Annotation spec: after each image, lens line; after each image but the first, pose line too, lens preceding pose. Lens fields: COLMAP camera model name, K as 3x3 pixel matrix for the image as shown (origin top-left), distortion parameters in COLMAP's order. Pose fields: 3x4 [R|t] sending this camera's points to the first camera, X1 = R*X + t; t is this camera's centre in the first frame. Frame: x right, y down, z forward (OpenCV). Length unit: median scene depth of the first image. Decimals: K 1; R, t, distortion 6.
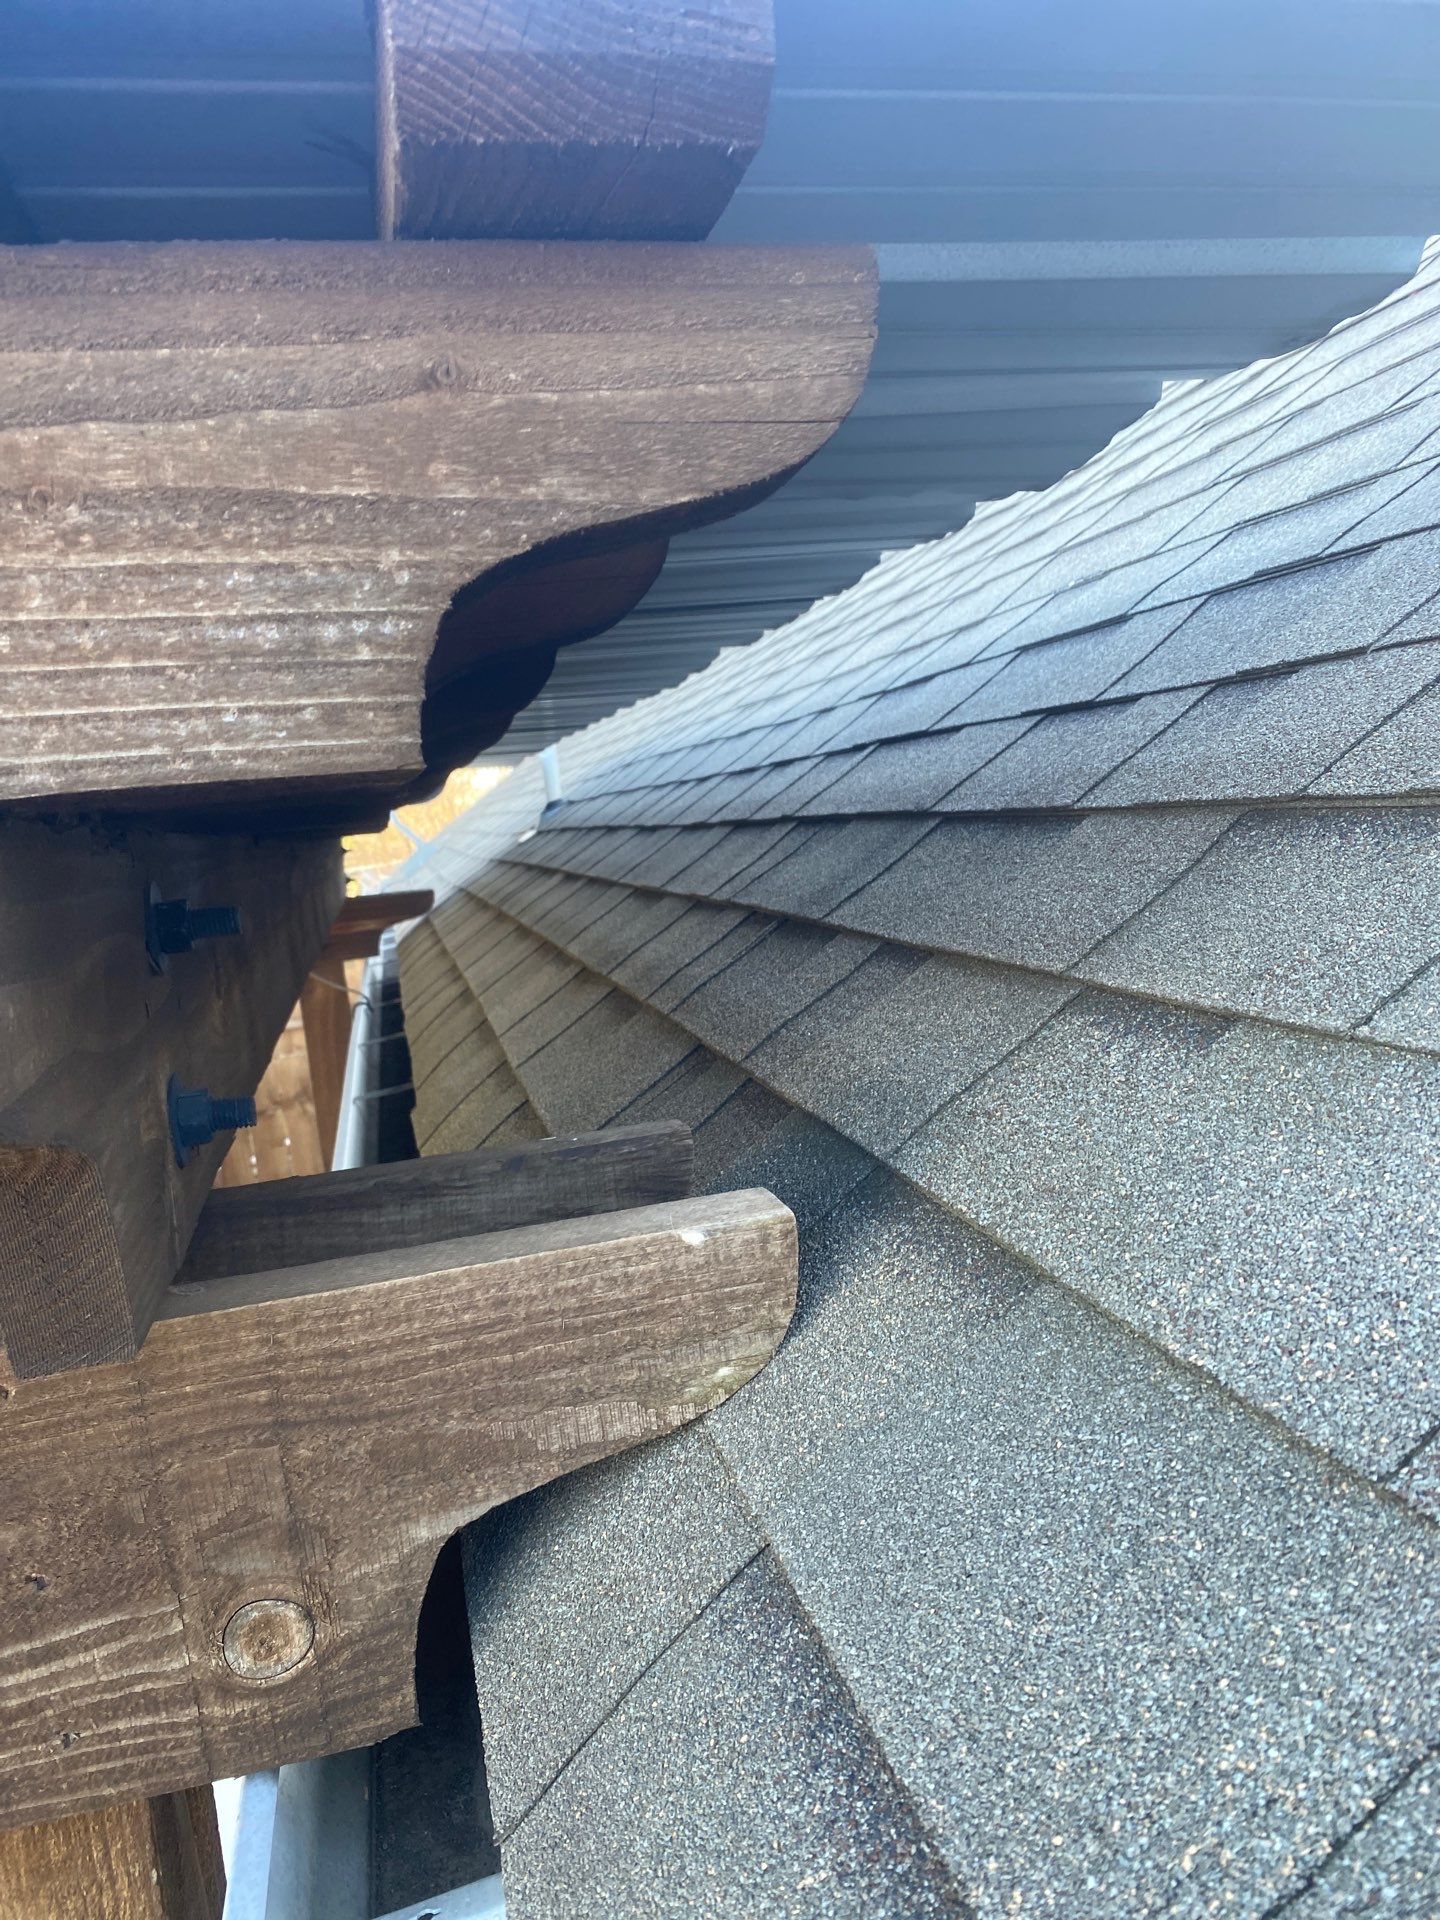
lens RADIAL K [[1473.0, 0, 708.0], [0, 1473.0, 952.4], [0, 0, 1]] dist [-0.000715, -0.000892]
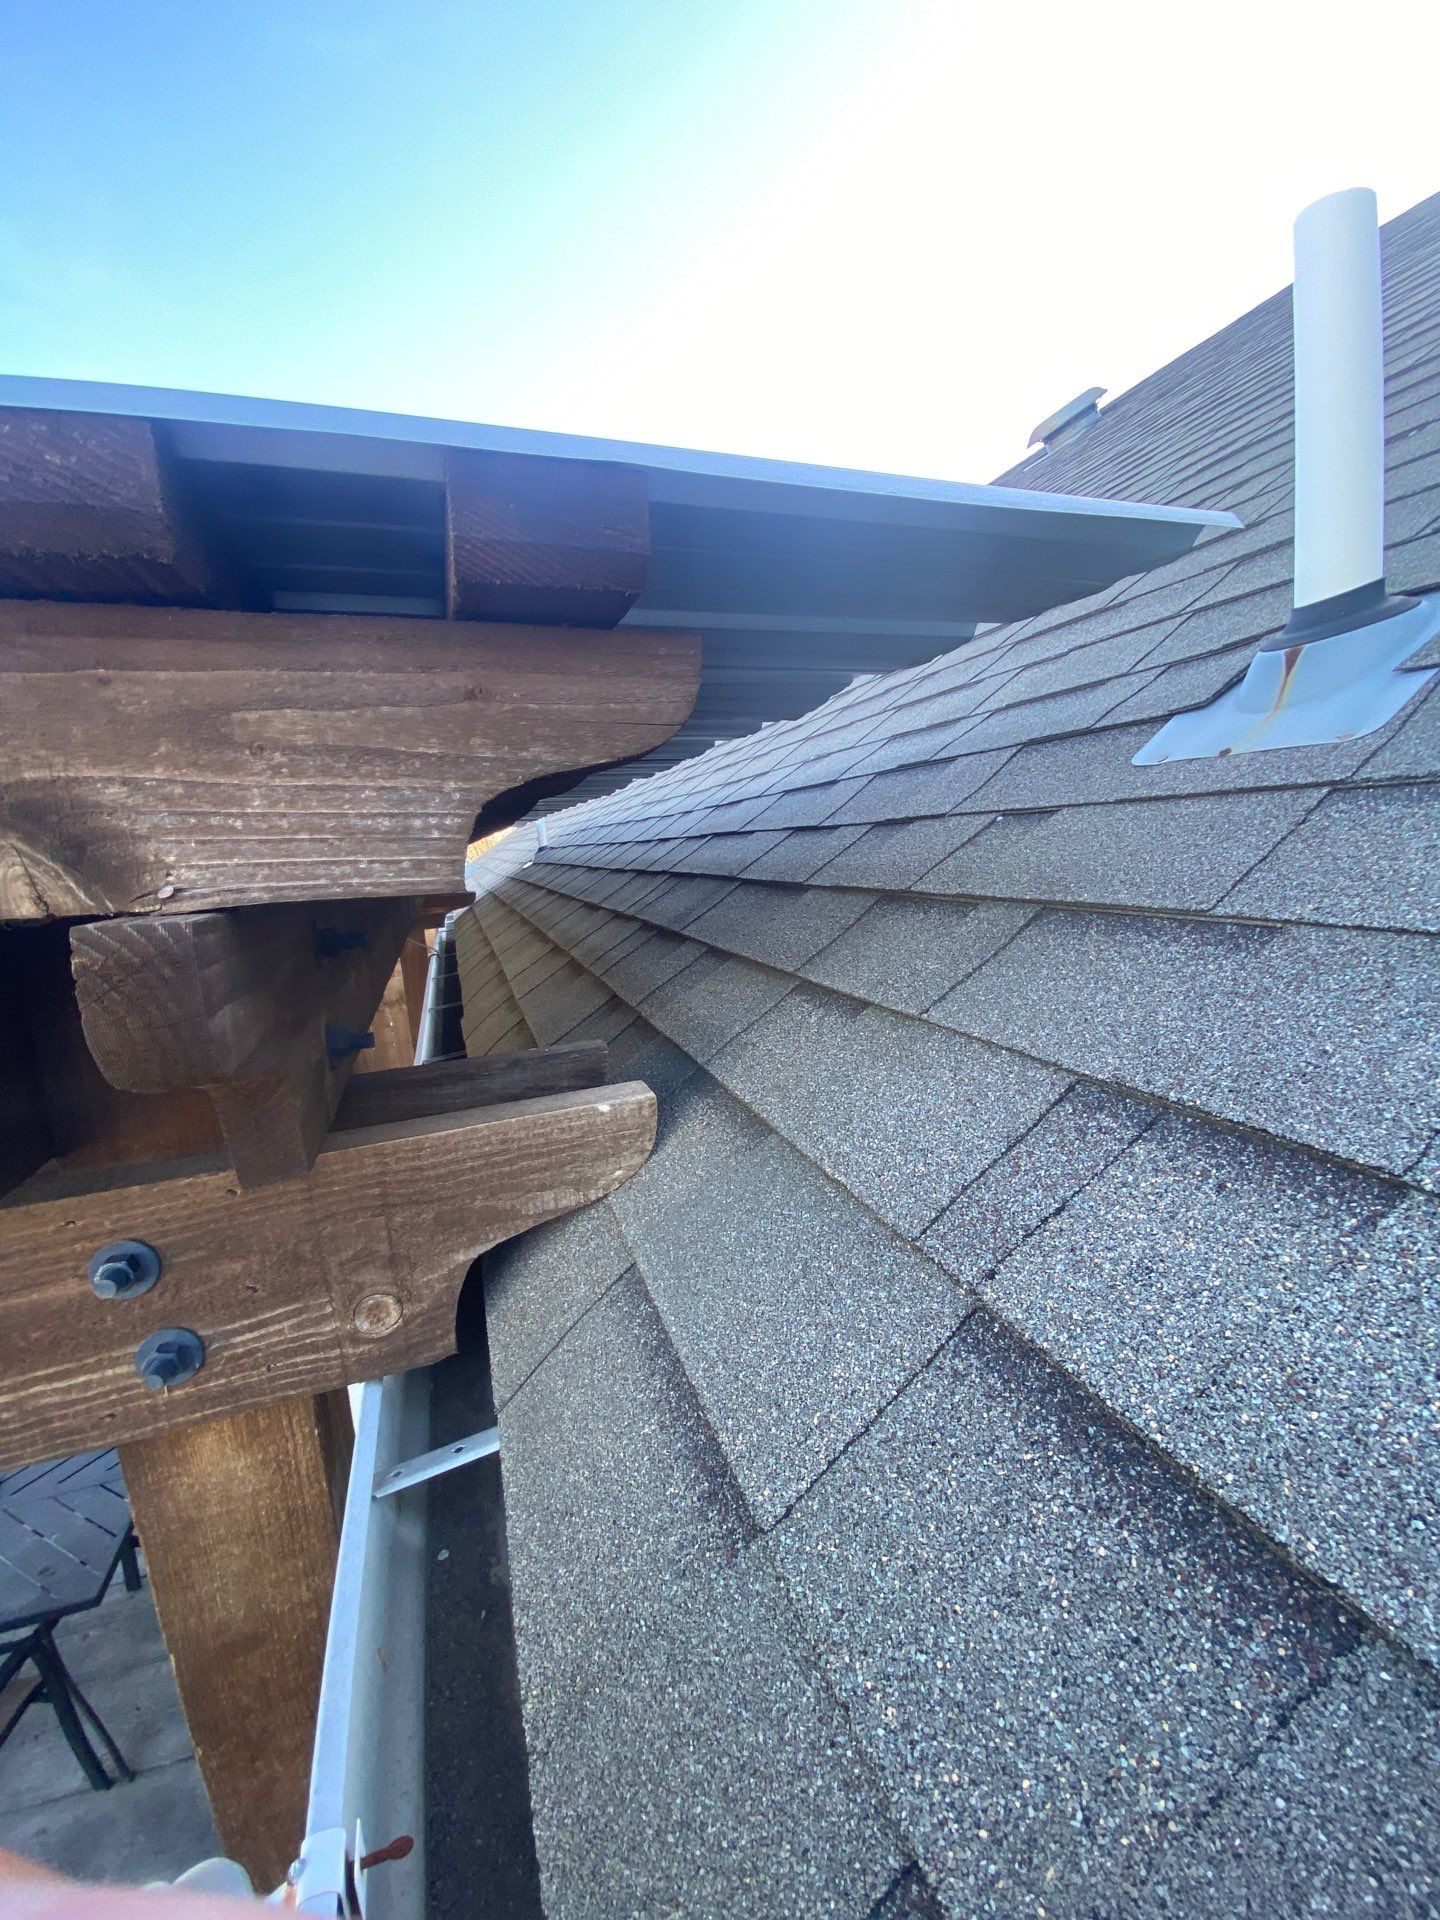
lens RADIAL K [[767.2, 0, 720.0], [0, 767.2, 960.0], [0, 0, 1]] dist [0.032802, -0.033690]
pose [[0.992168, 0.023819, 0.122619, 0.014244], [-0.029291, 0.998645, 0.043018, -0.059551], [-0.121428, -0.046272, 0.991521, -0.049197]]
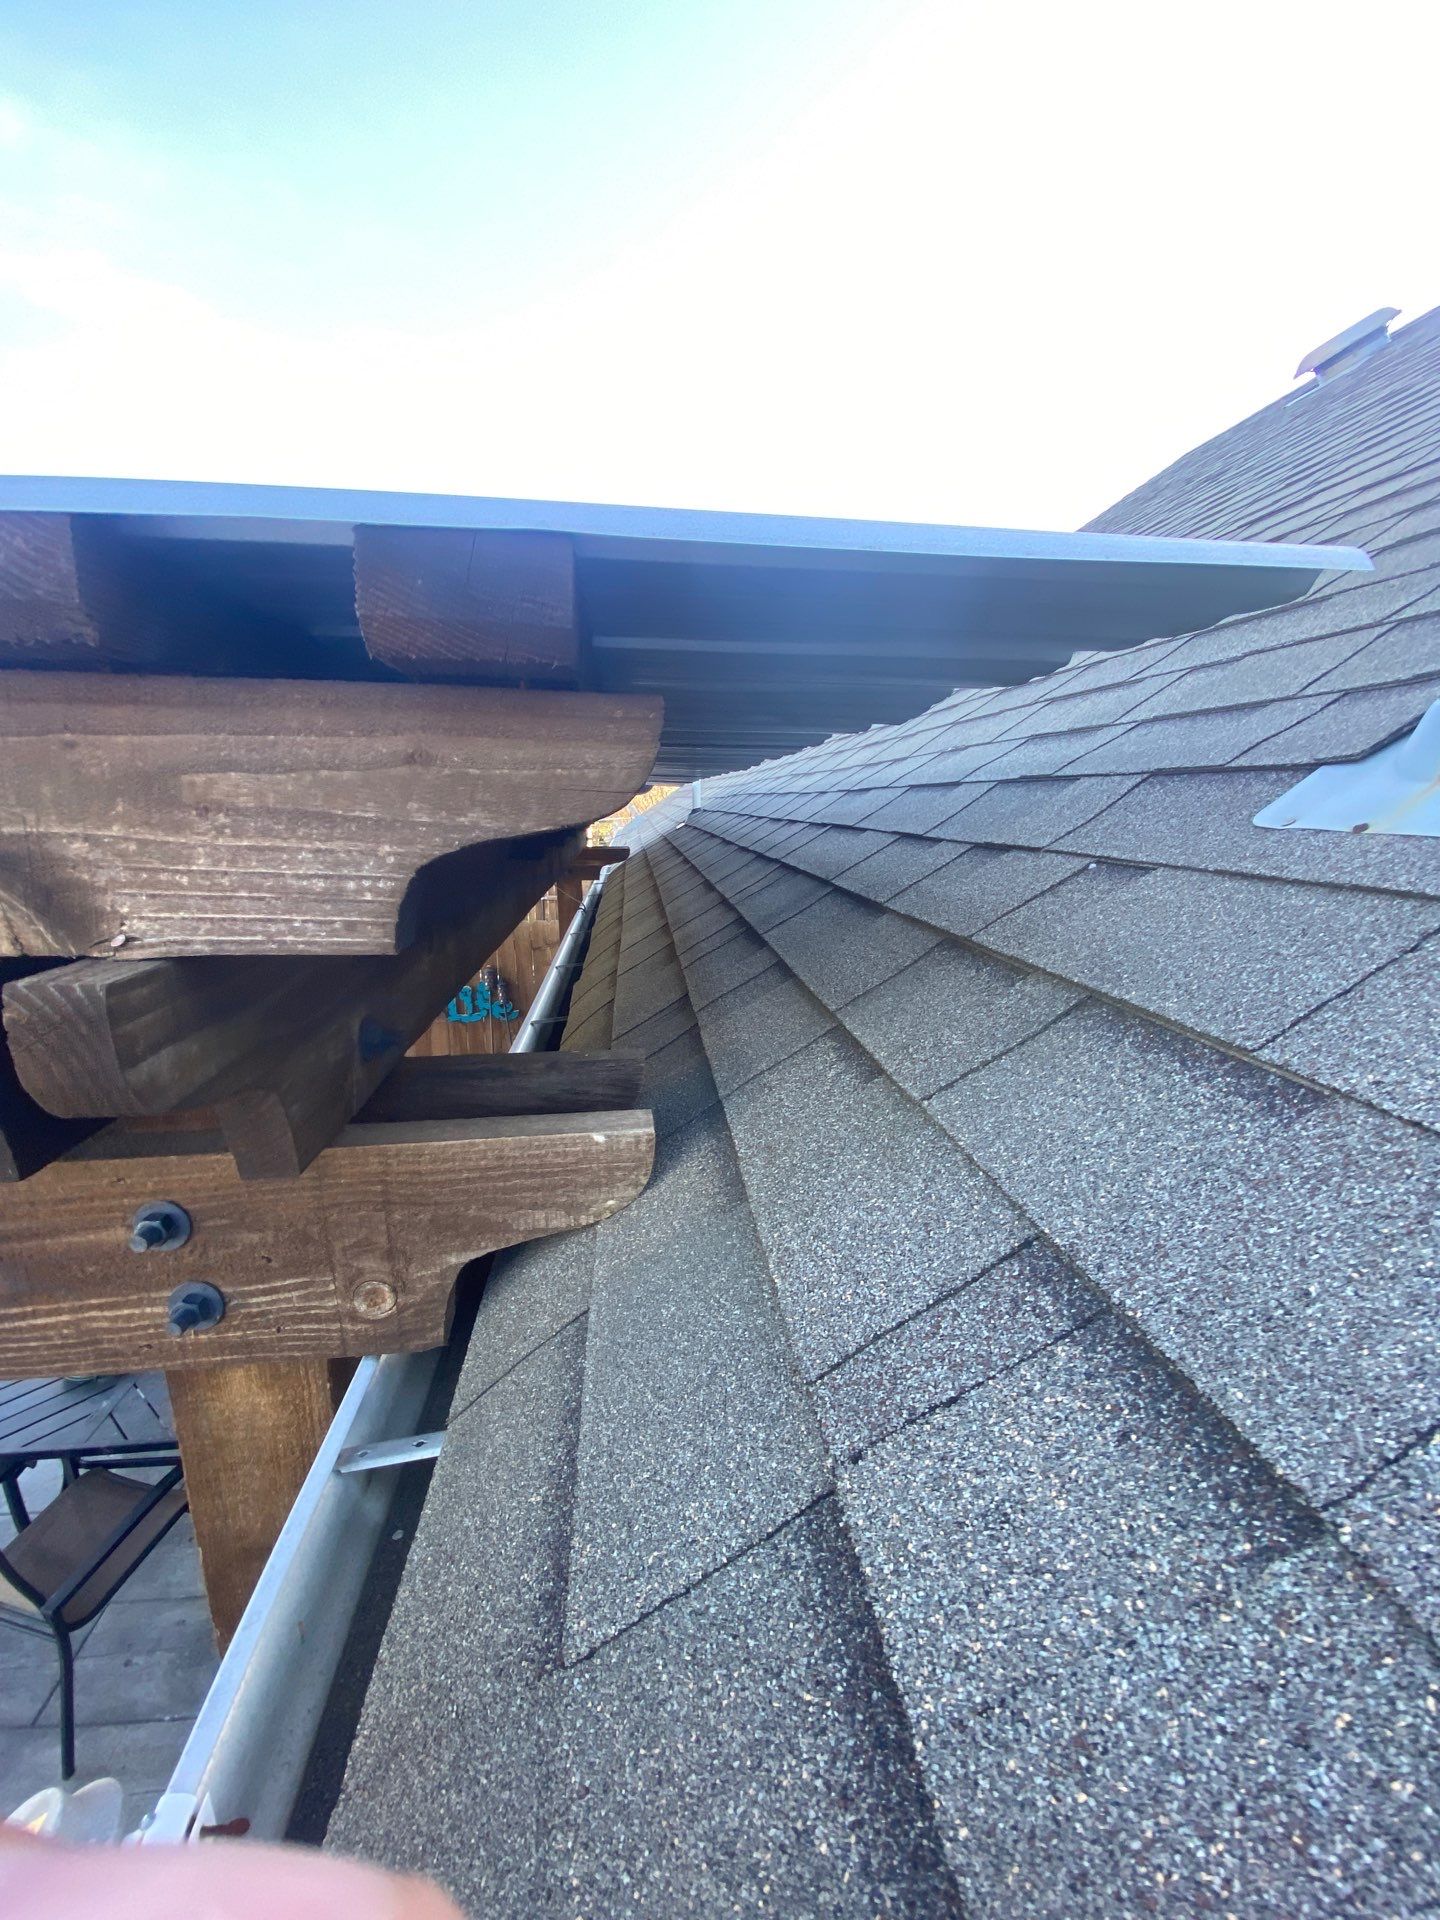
lens RADIAL K [[769.0, 0, 720.0], [0, 769.0, 960.0], [0, 0, 1]] dist [0.021296, -0.022172]
pose [[0.988709, 0.126408, -0.080470, 0.216584], [-0.116973, 0.986710, 0.112787, -0.192156], [0.093657, -0.102100, 0.990355, 0.005394]]
